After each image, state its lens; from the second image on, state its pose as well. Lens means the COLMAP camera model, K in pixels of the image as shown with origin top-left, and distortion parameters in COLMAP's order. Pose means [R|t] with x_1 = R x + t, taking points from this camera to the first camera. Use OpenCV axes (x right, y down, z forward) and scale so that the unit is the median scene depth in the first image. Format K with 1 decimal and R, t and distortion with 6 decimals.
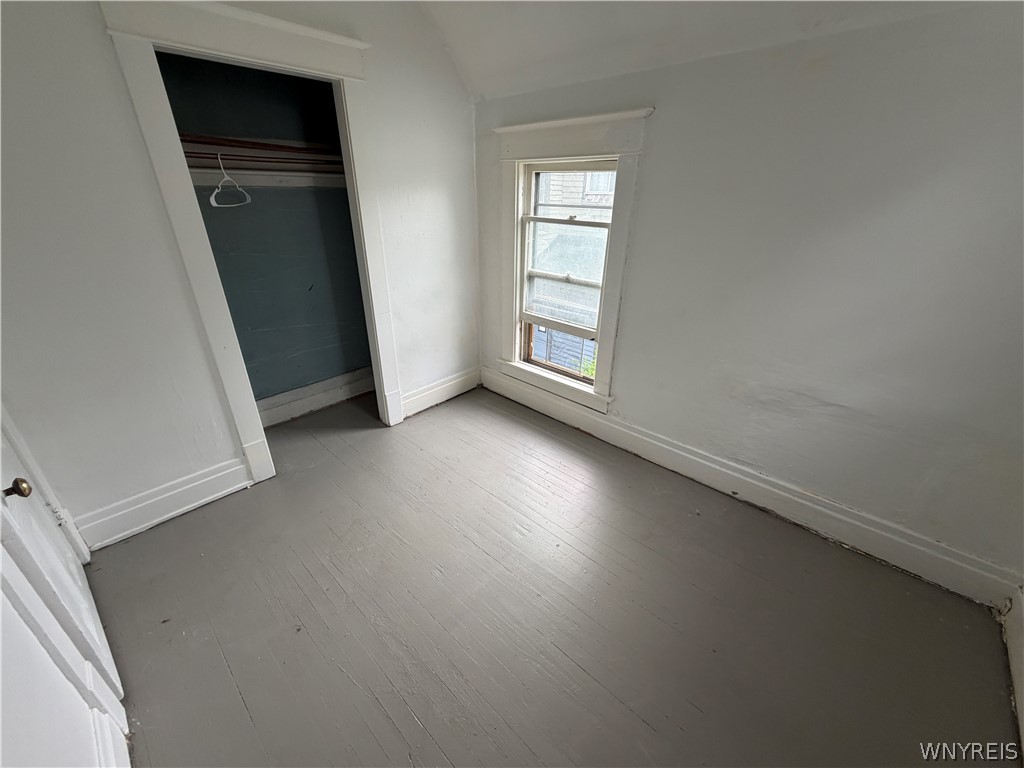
lens RADIAL K [[409.4, 0, 509.1], [0, 409.4, 384.0], [0, 0, 1]] dist [-0.002244, 0.000453]
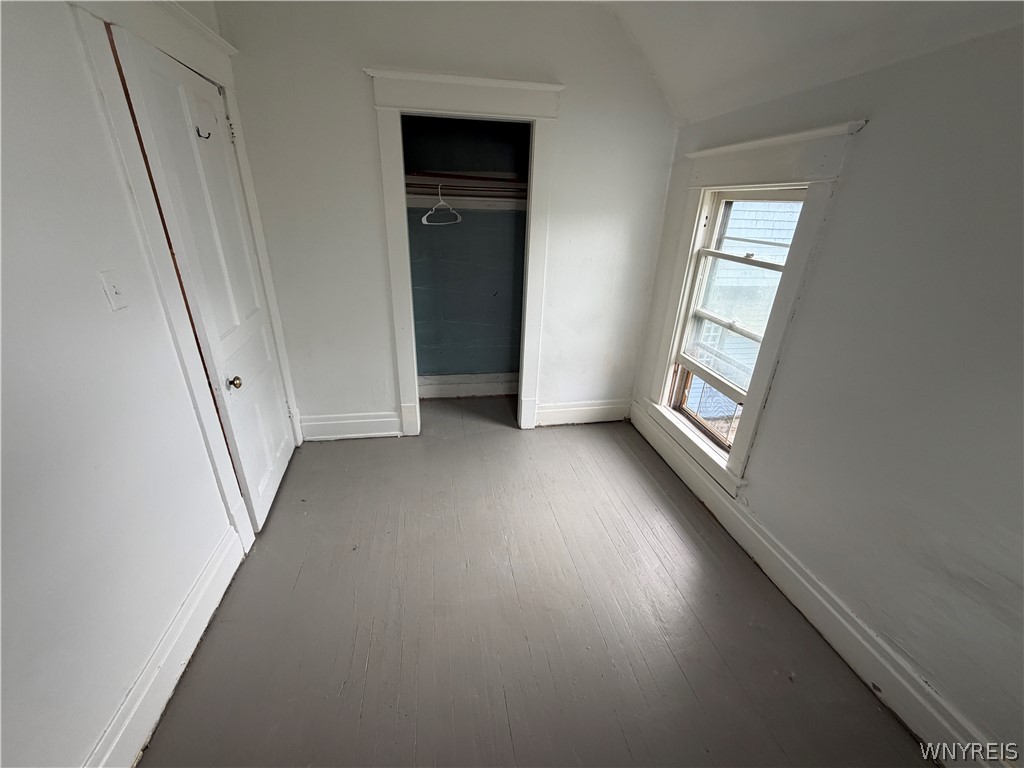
lens RADIAL K [[409.4, 0, 508.9], [0, 409.4, 383.6], [0, 0, 1]] dist [-0.002244, 0.000453]
pose [[0.799356, 0.256595, -0.543313, 0.271049], [-0.278644, 0.959424, 0.043156, -0.055255], [0.532342, 0.116894, 0.838420, 0.073326]]
